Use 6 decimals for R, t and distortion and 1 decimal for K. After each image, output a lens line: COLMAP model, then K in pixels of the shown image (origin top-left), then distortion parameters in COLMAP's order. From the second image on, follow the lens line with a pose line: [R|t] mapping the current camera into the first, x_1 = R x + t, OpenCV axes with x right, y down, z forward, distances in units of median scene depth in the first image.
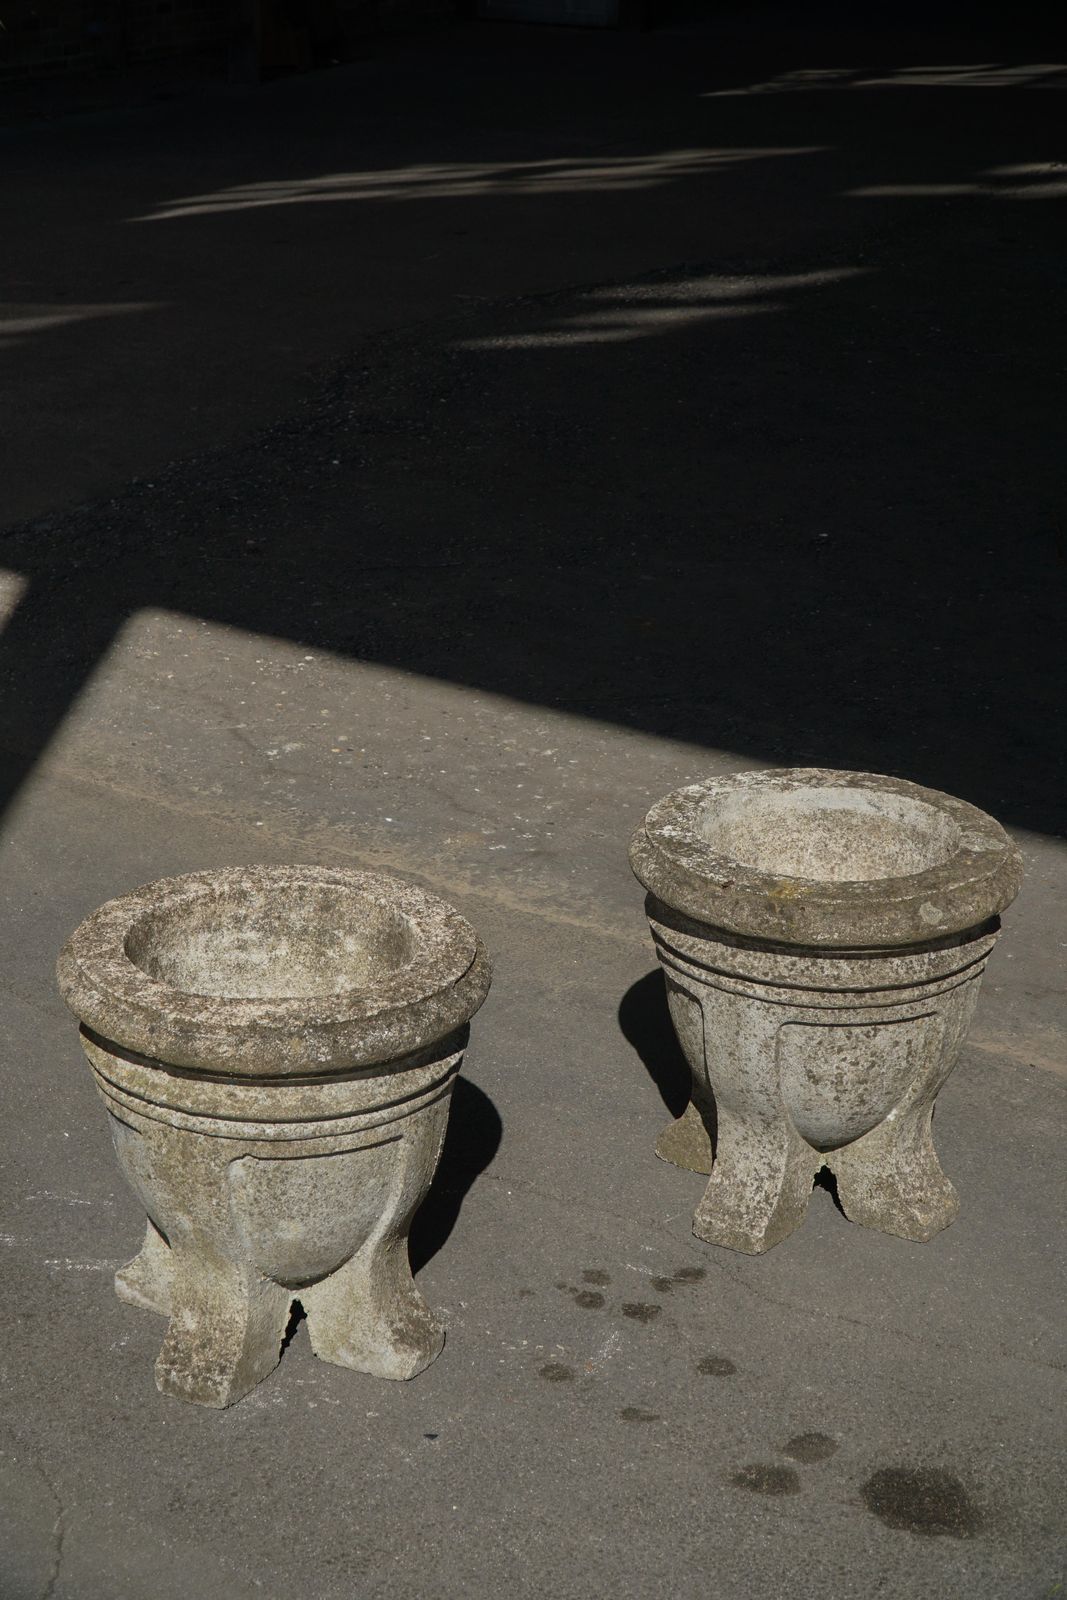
lens RADIAL K [[3063.2, 0, 560.7], [0, 3063.2, 760.8], [0, 0, 1]] dist [-0.020120, -1.998027]
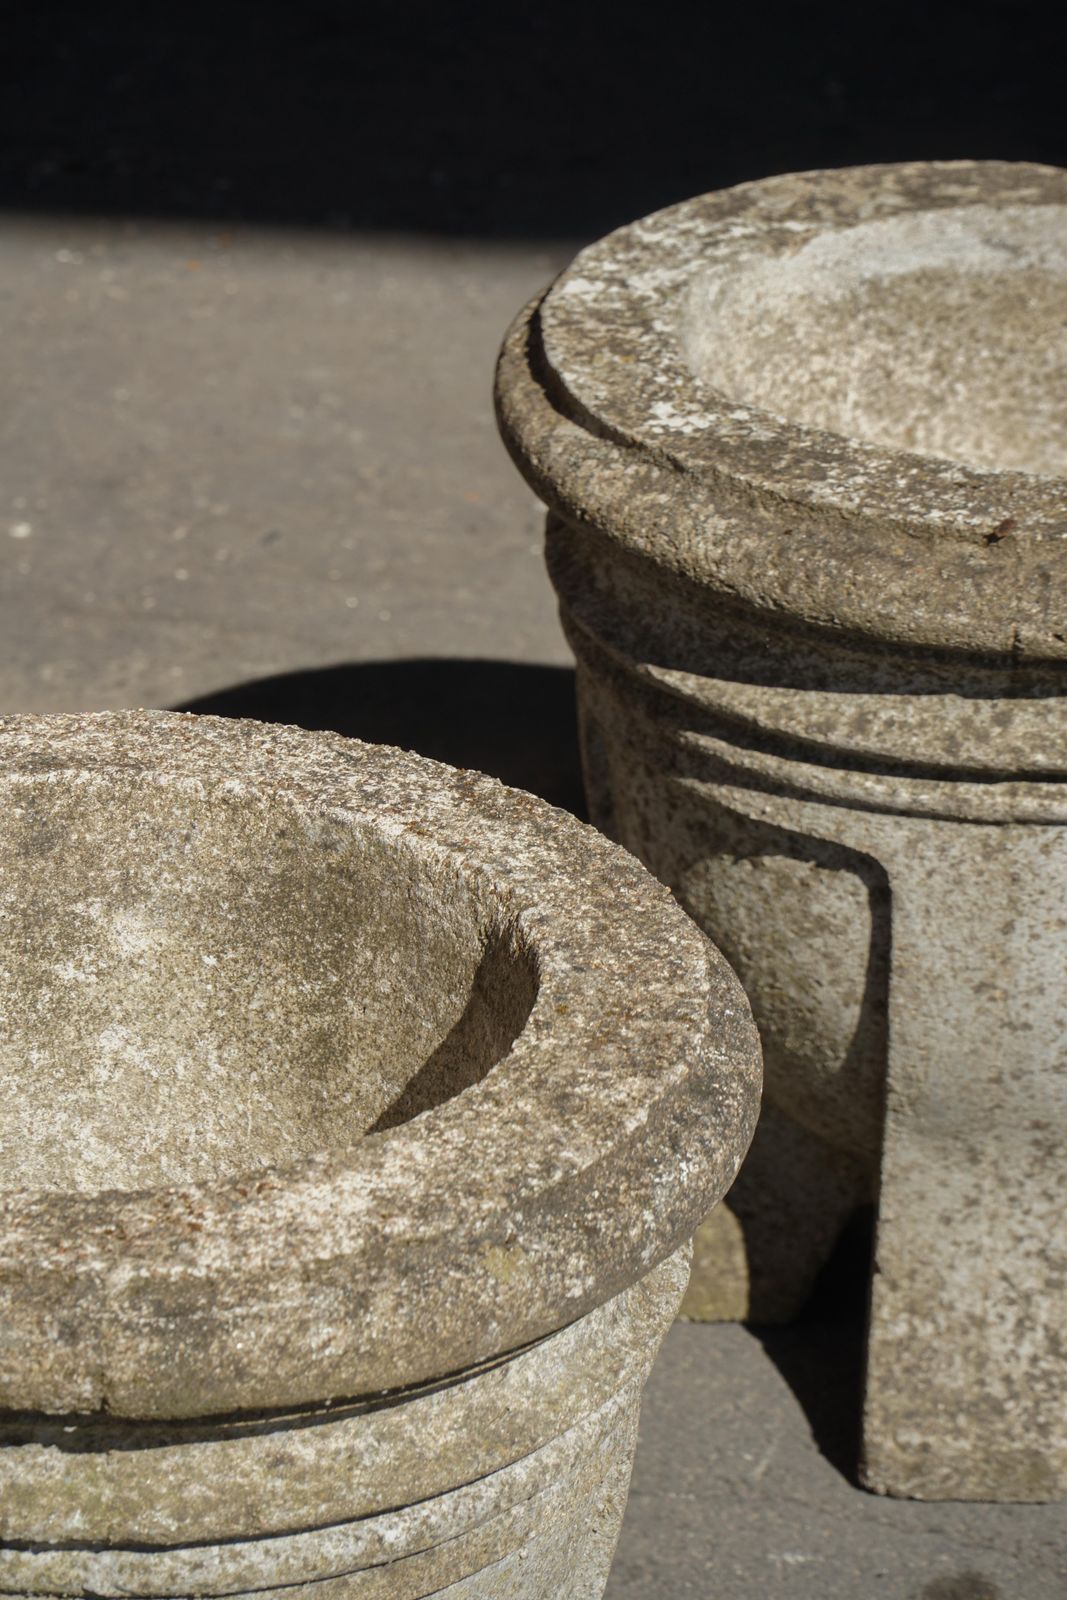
lens RADIAL K [[7221.5, 0, 570.3], [0, 7221.5, 948.1], [0, 0, 1]] dist [-0.918147, 1.861045]
pose [[0.872789, -0.227572, 0.431799, -0.361249], [0.167189, 0.970528, 0.173561, -0.066157], [-0.458571, -0.079290, 0.885114, 0.274168]]
